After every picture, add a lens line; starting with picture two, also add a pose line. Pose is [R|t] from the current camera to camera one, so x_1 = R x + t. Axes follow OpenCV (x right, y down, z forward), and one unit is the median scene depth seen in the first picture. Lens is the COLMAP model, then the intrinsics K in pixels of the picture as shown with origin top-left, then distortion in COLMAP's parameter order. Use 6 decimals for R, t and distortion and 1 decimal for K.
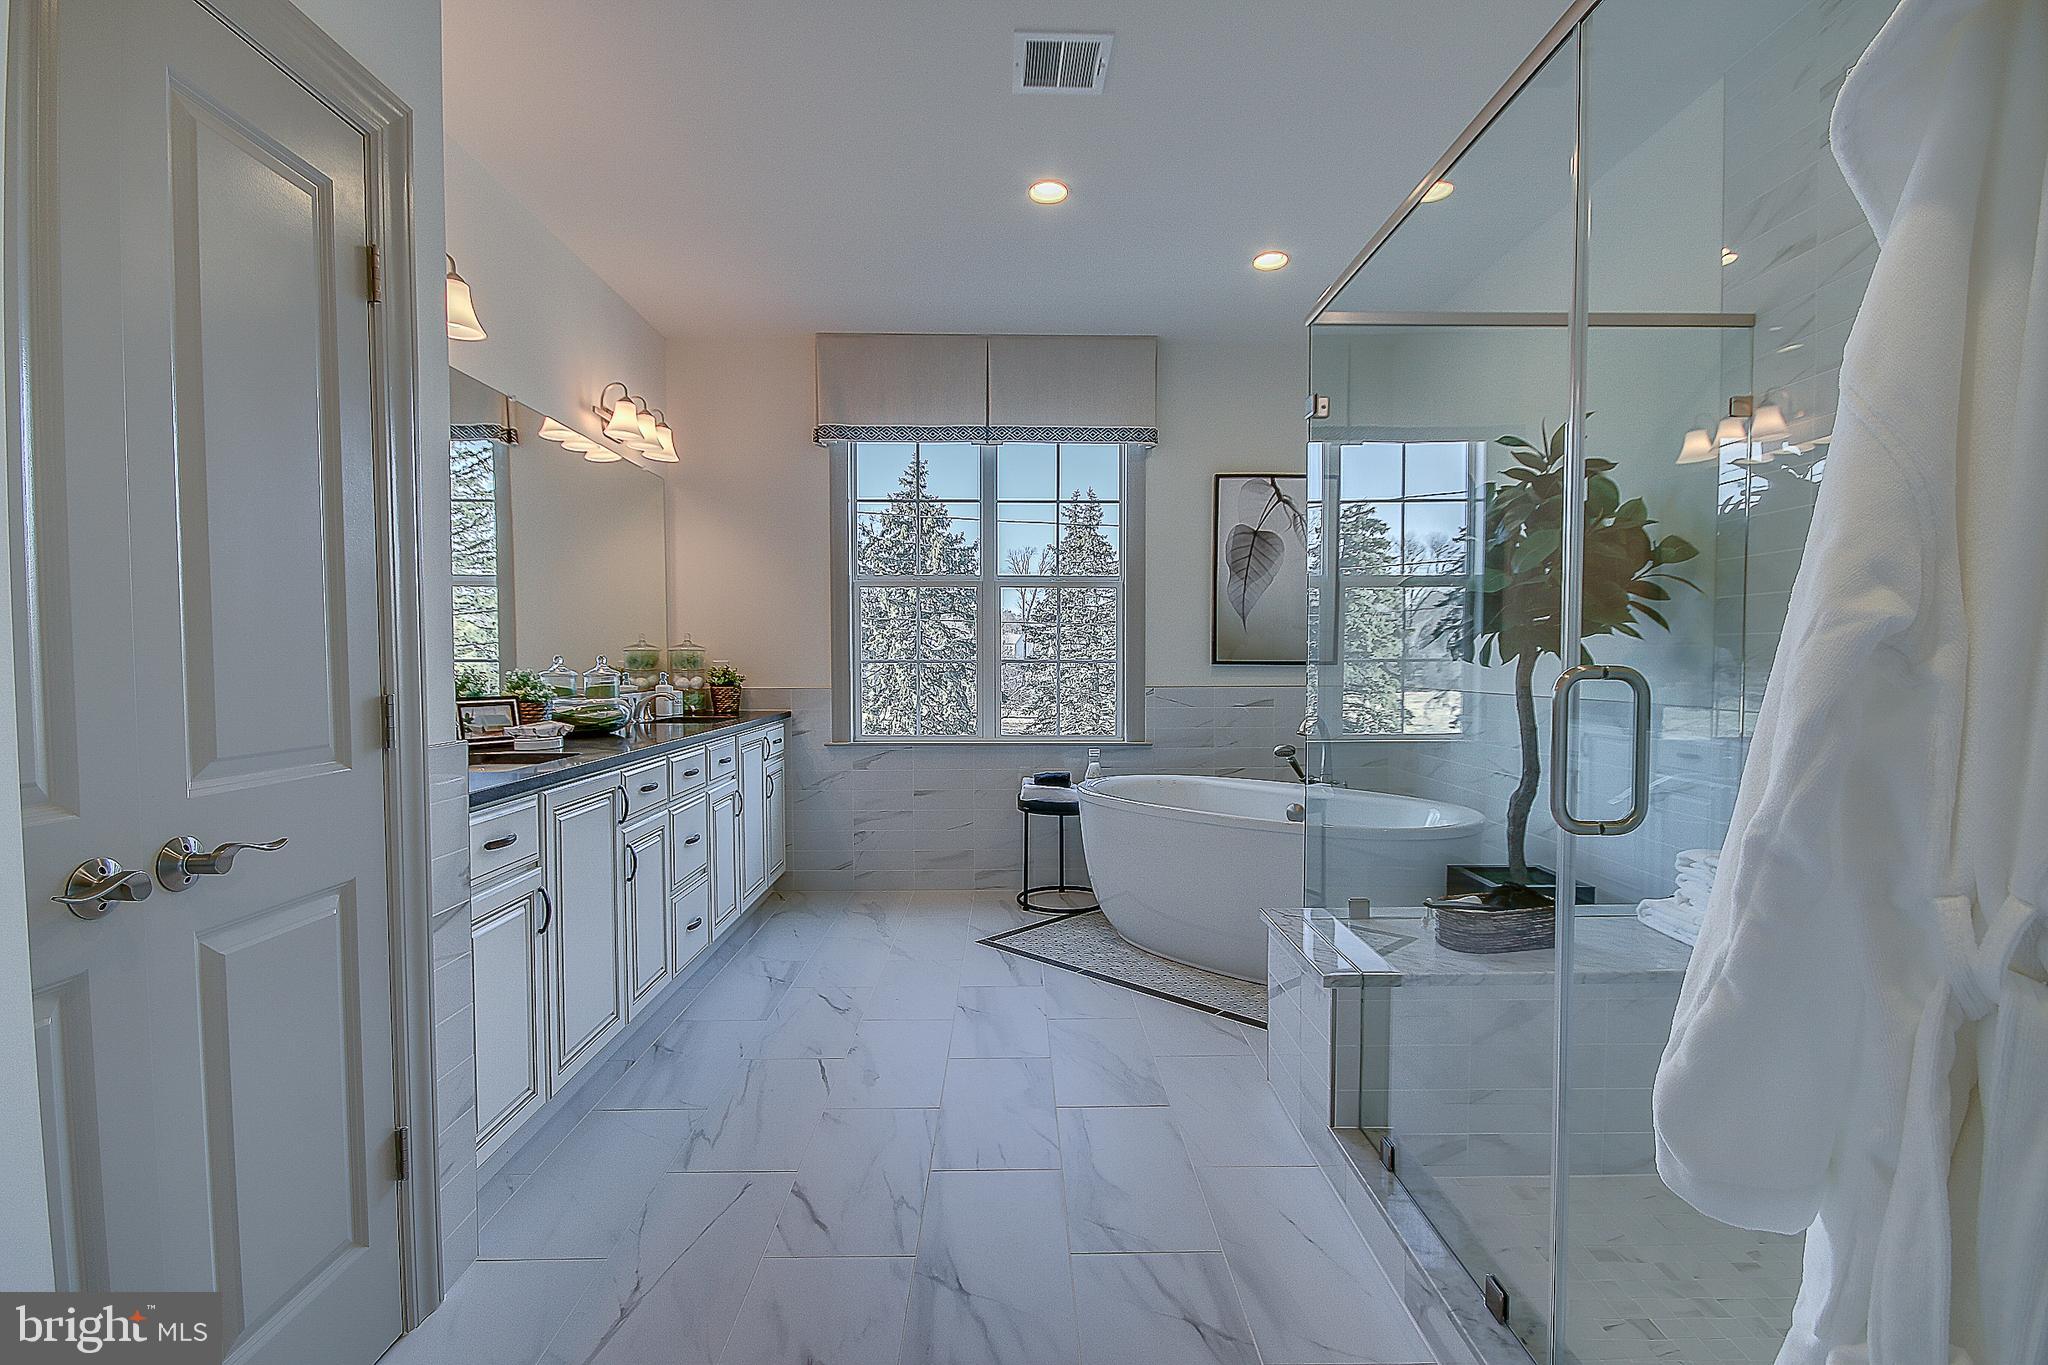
lens RADIAL K [[937.8, 0, 1018.6], [0, 937.8, 694.2], [0, 0, 1]] dist [0.003065, 0.000088]
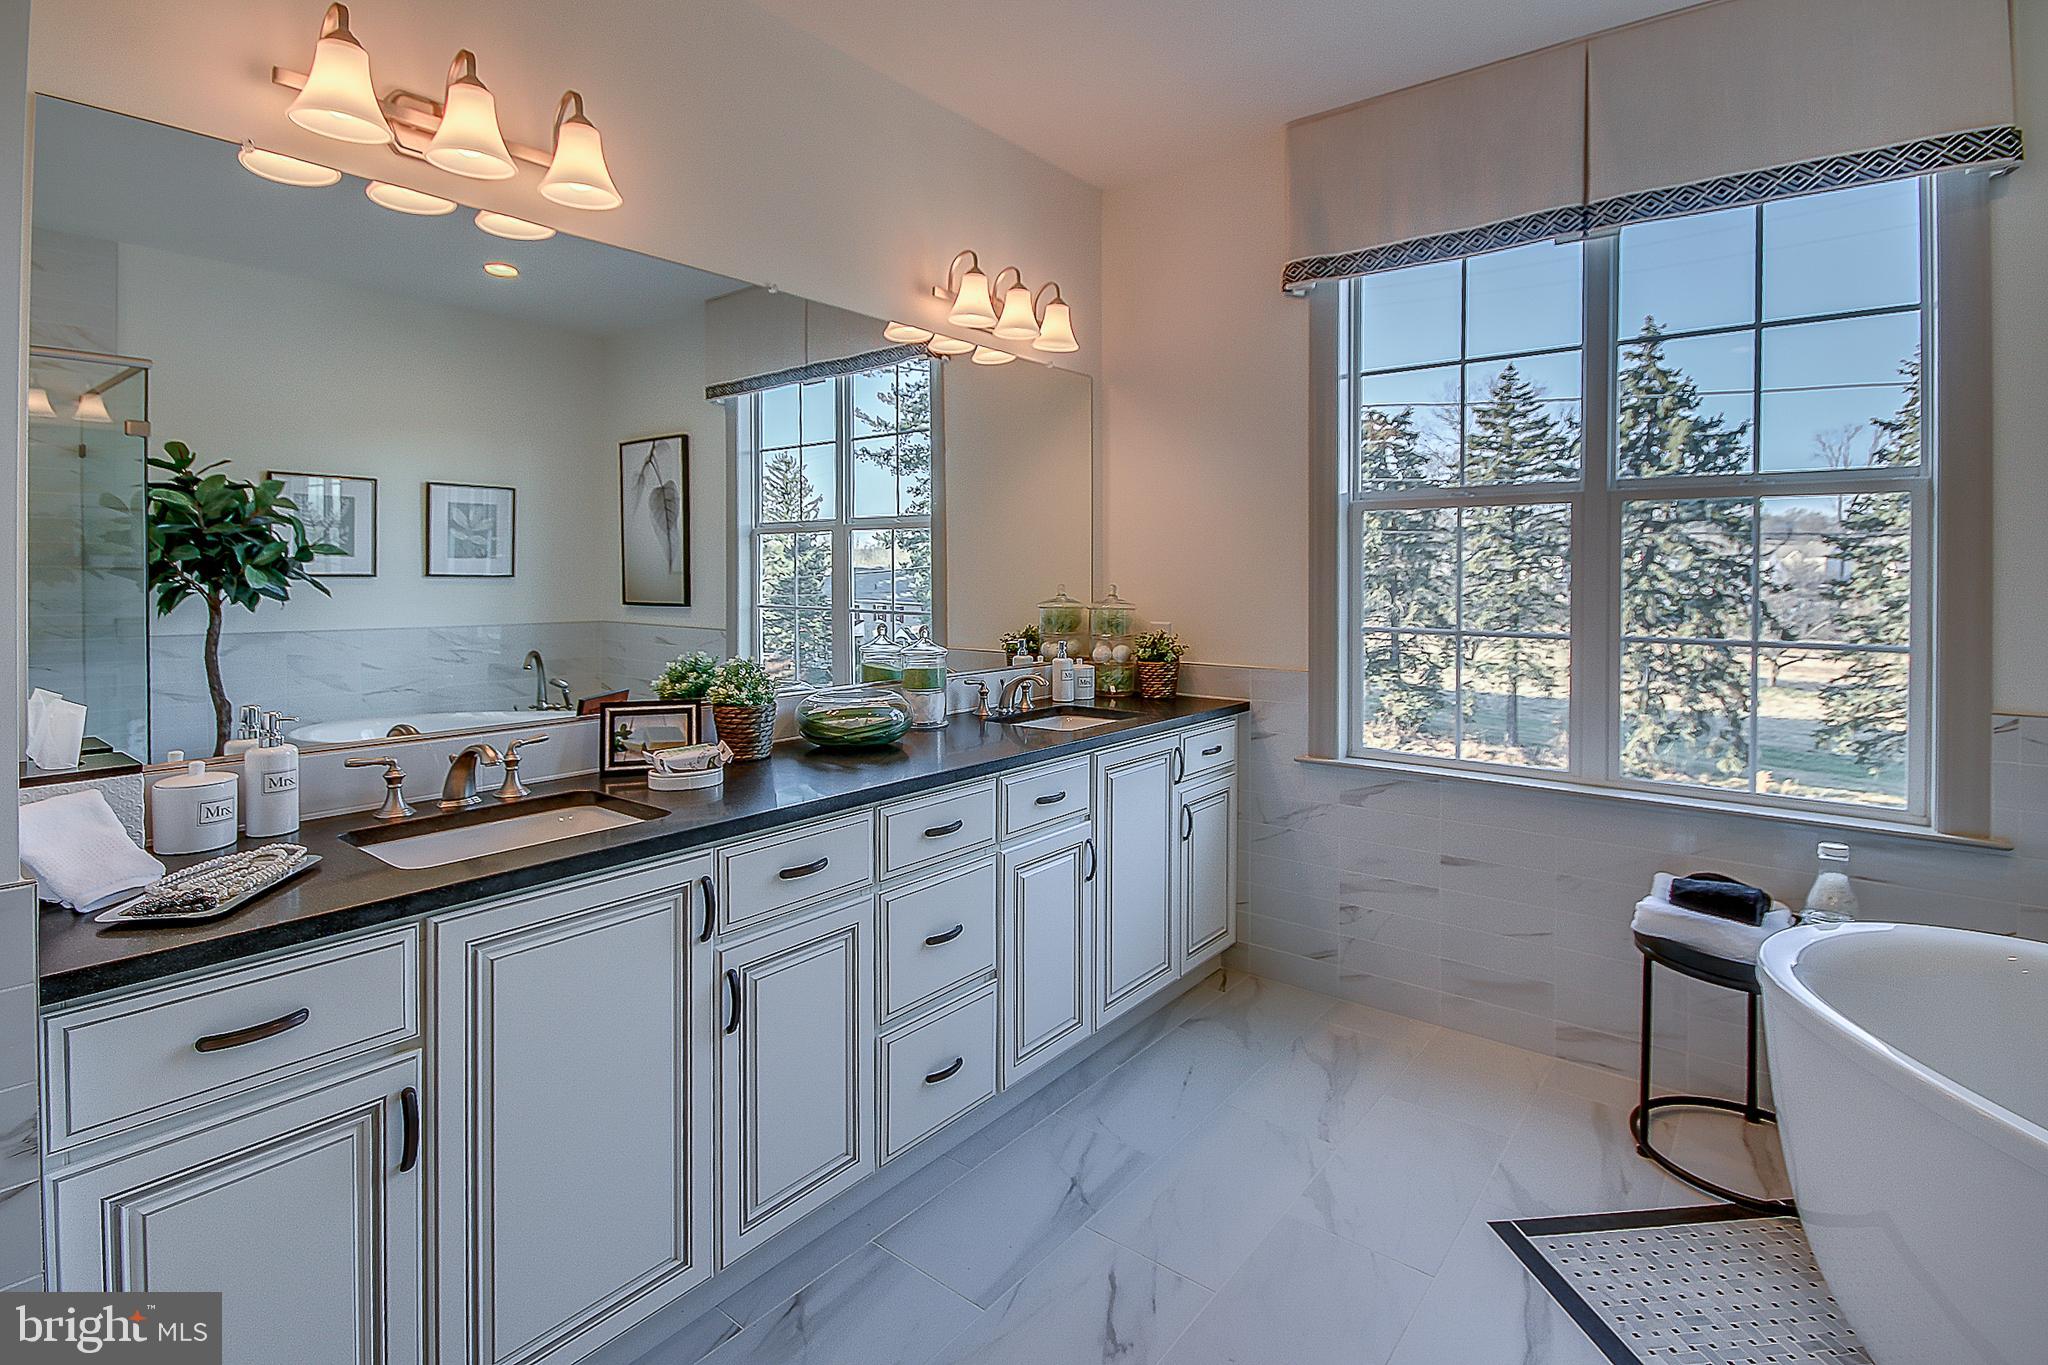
lens RADIAL K [[985.0, 0, 1018.2], [0, 985.0, 588.6], [0, 0, 1]] dist [-0.002566, -0.005858]
pose [[0.769808, 0.012370, -0.638155, 0.076155], [-0.027640, 0.999520, -0.013968, -0.049007], [0.637676, 0.028392, 0.769781, 0.364643]]
